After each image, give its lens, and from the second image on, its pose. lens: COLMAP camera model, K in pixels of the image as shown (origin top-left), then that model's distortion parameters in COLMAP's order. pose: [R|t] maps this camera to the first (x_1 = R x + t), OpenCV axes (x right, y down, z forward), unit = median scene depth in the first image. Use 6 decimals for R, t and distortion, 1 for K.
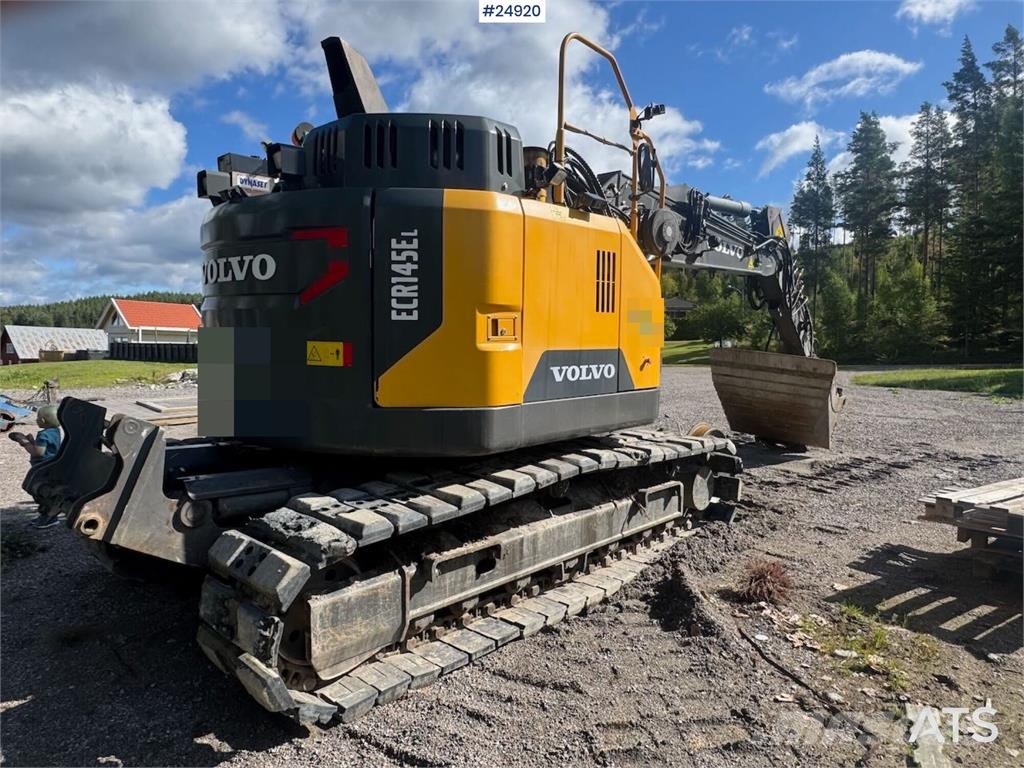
lens RADIAL K [[669.3, 0, 507.7], [0, 669.3, 377.8], [0, 0, 1]] dist [0.000029, -0.001381]
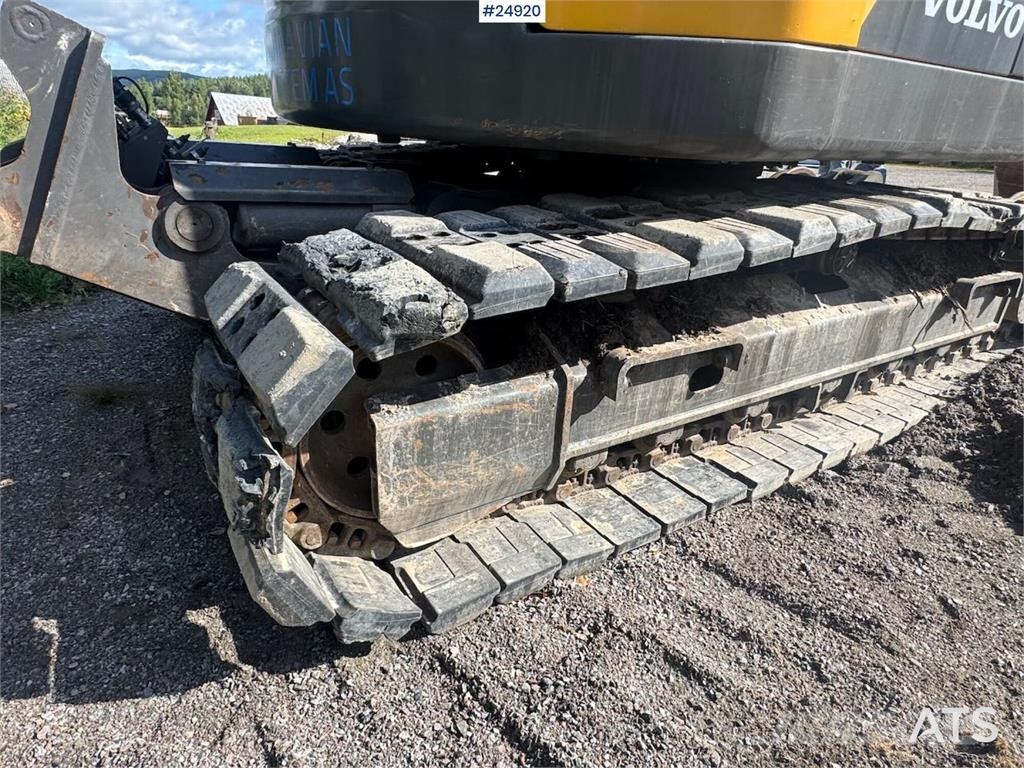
lens RADIAL K [[613.2, 0, 504.6], [0, 613.2, 384.8], [0, 0, 1]] dist [-0.008282, 0.004501]
pose [[0.969929, 0.131969, -0.204505, -0.098076], [-0.056342, 0.939159, 0.338831, 0.132668], [0.236778, -0.317120, 0.918352, 0.529823]]
